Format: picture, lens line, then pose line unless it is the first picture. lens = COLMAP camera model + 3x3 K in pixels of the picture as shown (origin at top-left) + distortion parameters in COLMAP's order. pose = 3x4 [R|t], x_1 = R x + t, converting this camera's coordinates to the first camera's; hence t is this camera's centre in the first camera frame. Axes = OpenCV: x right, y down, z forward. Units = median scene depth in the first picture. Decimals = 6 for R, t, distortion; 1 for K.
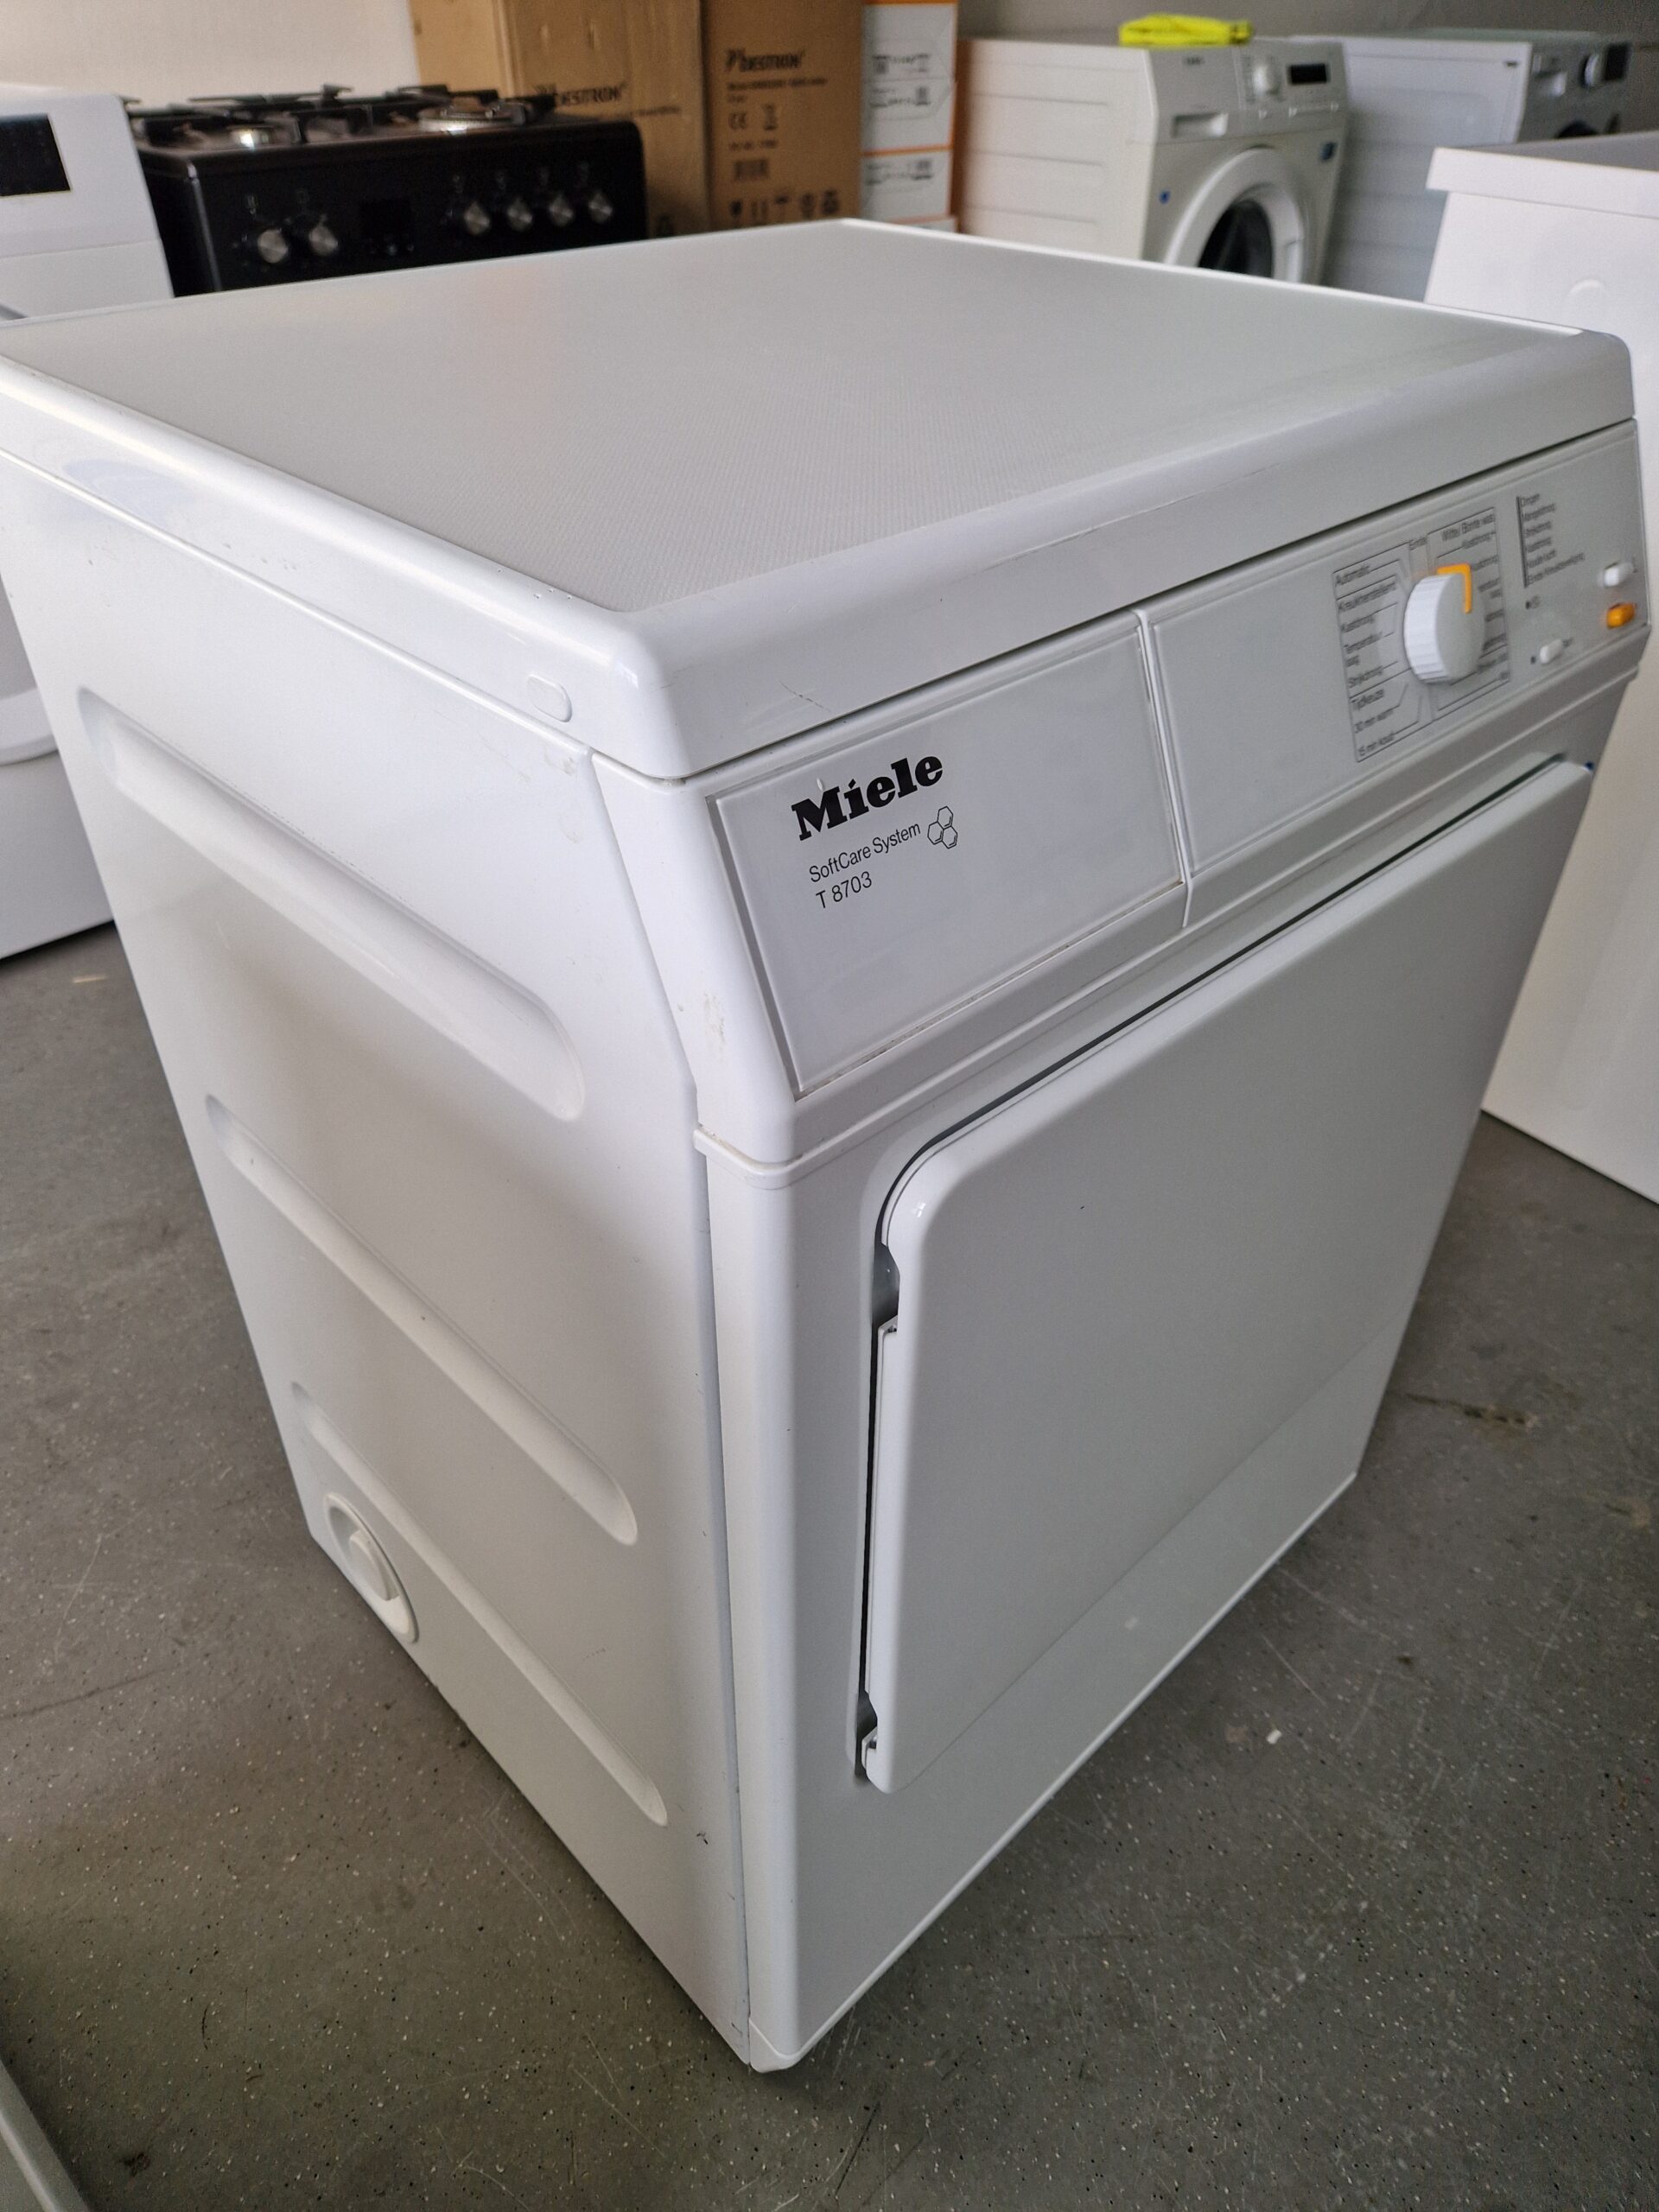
lens RADIAL K [[1522.9, 0, 840.7], [0, 1522.9, 1109.8], [0, 0, 1]] dist [0.068574, -0.068489]
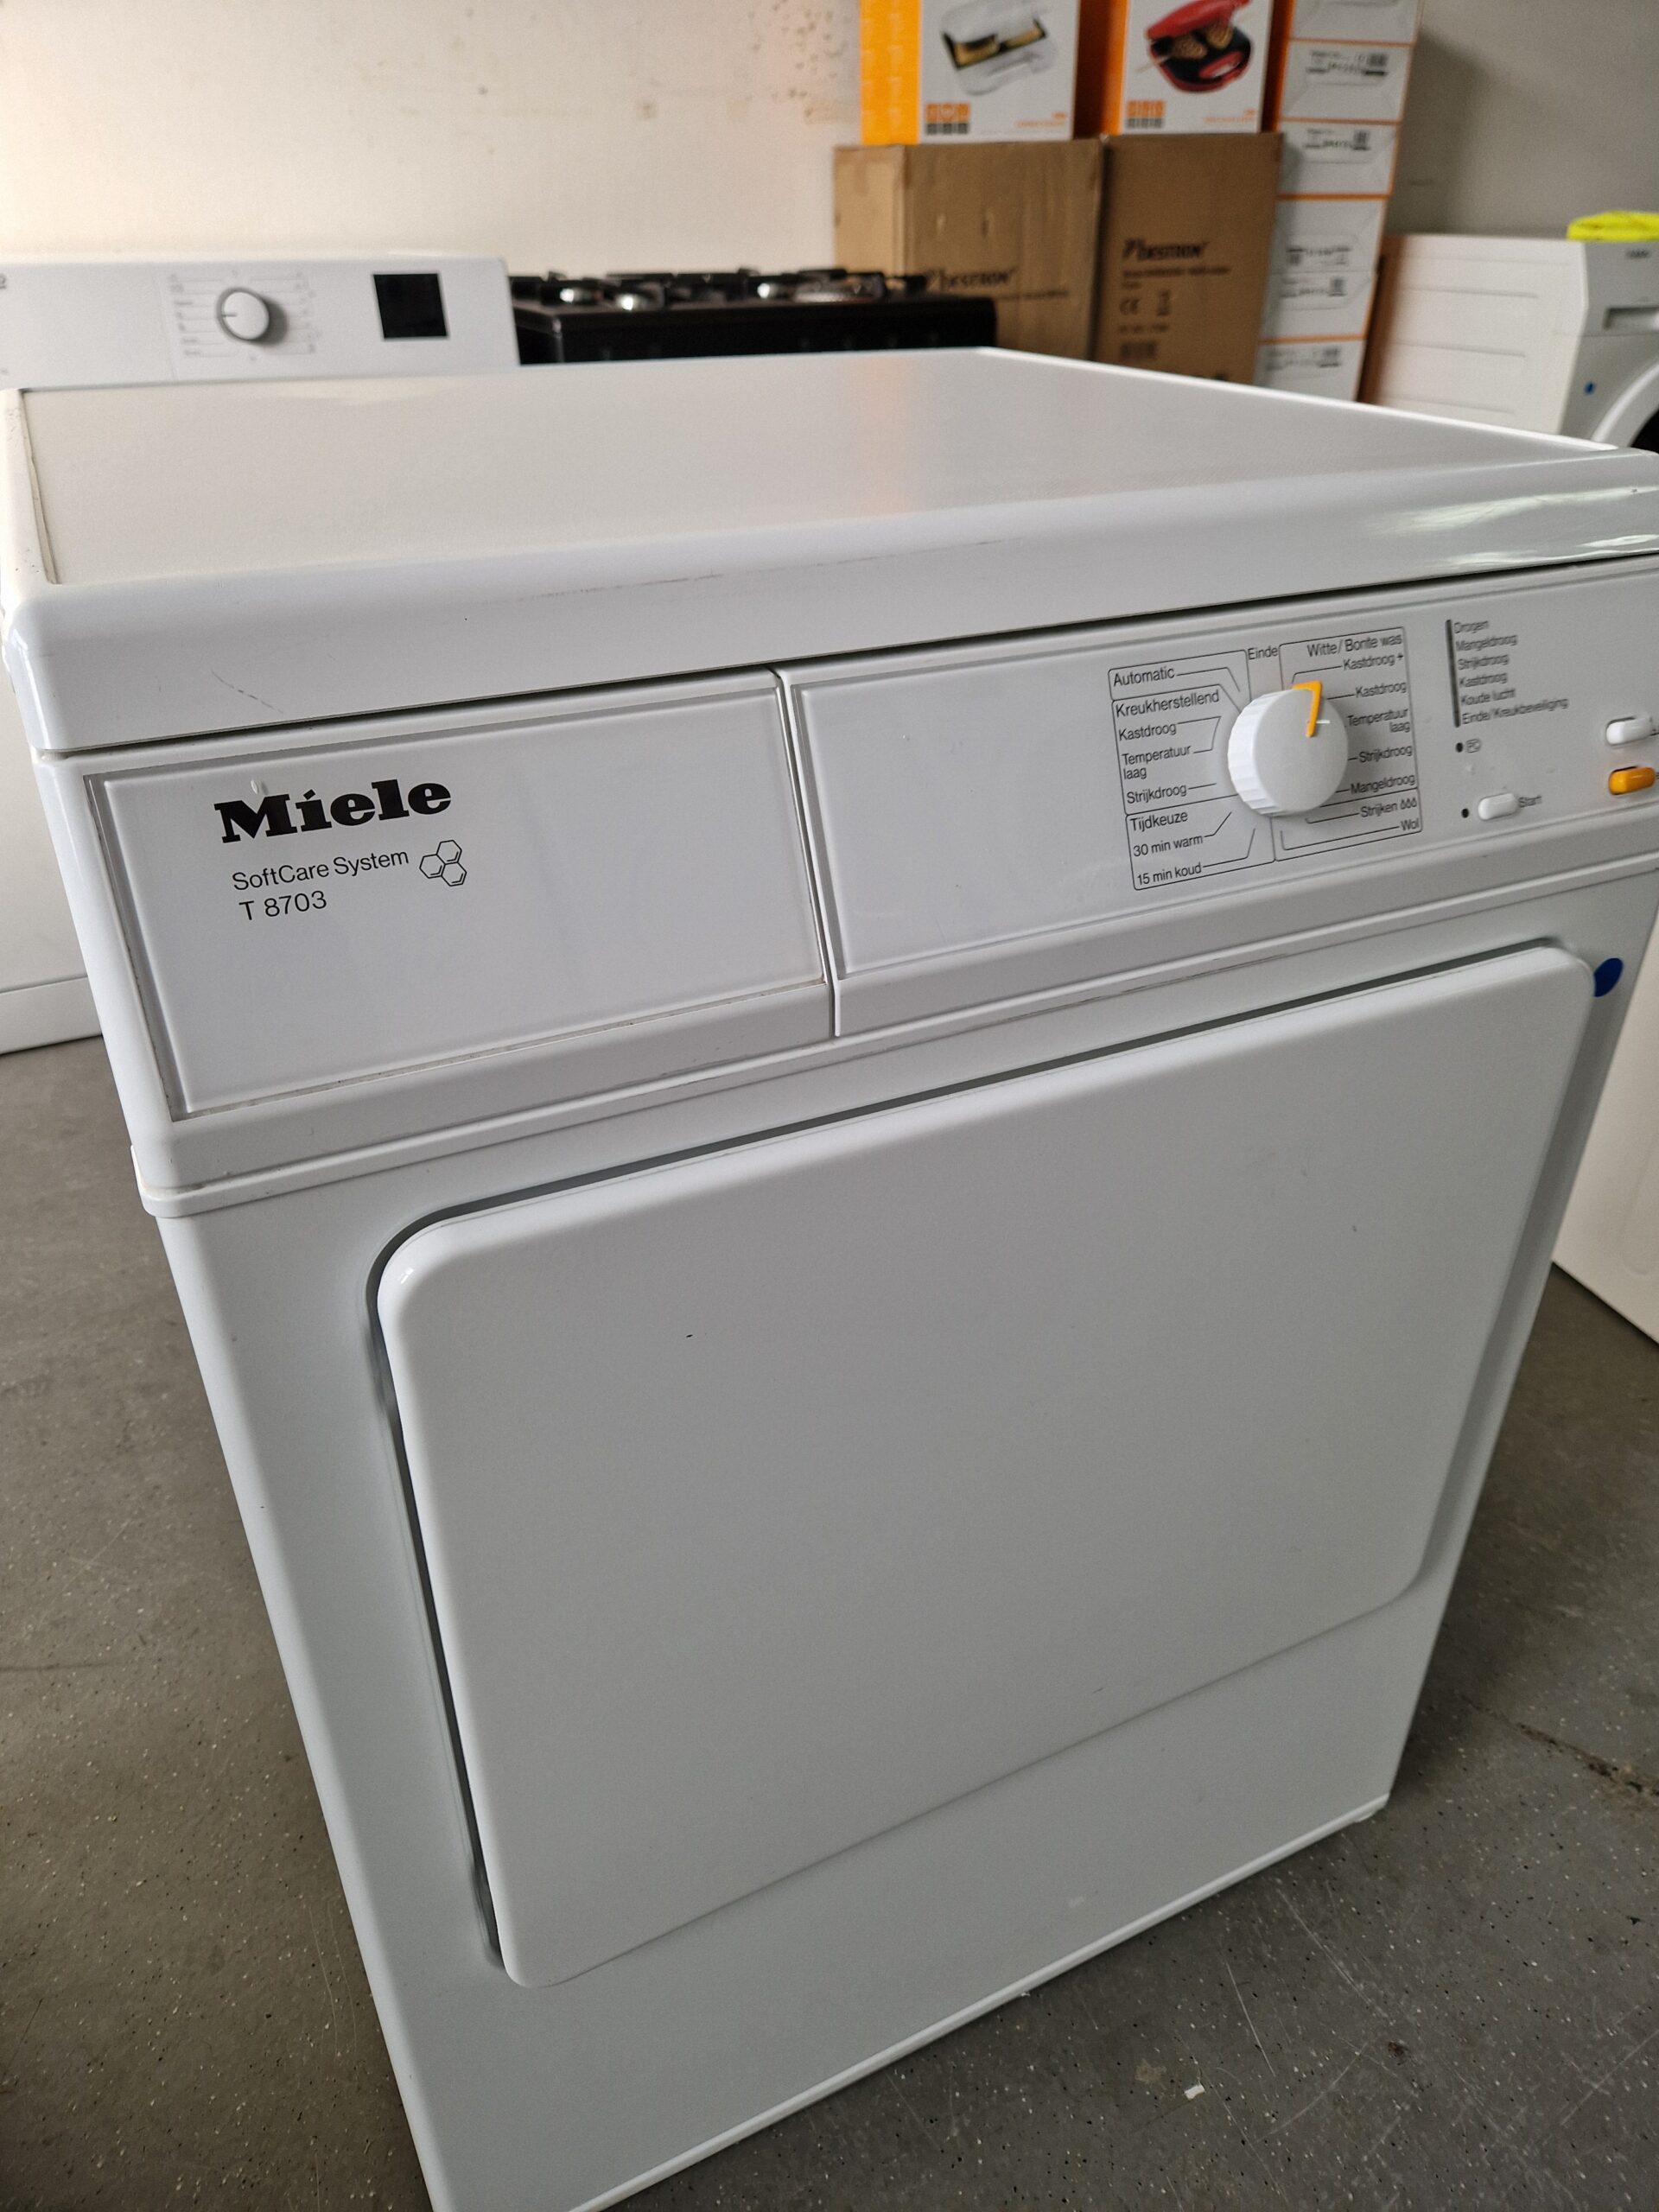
lens RADIAL K [[1522.9, 0, 841.7], [0, 1522.9, 1088.8], [0, 0, 1]] dist [0.068574, -0.068489]
pose [[0.948747, 0.152619, -0.276741, 0.300792], [-0.183831, 0.978789, -0.090434, -0.007388], [0.257069, 0.136673, 0.956680, 0.110529]]
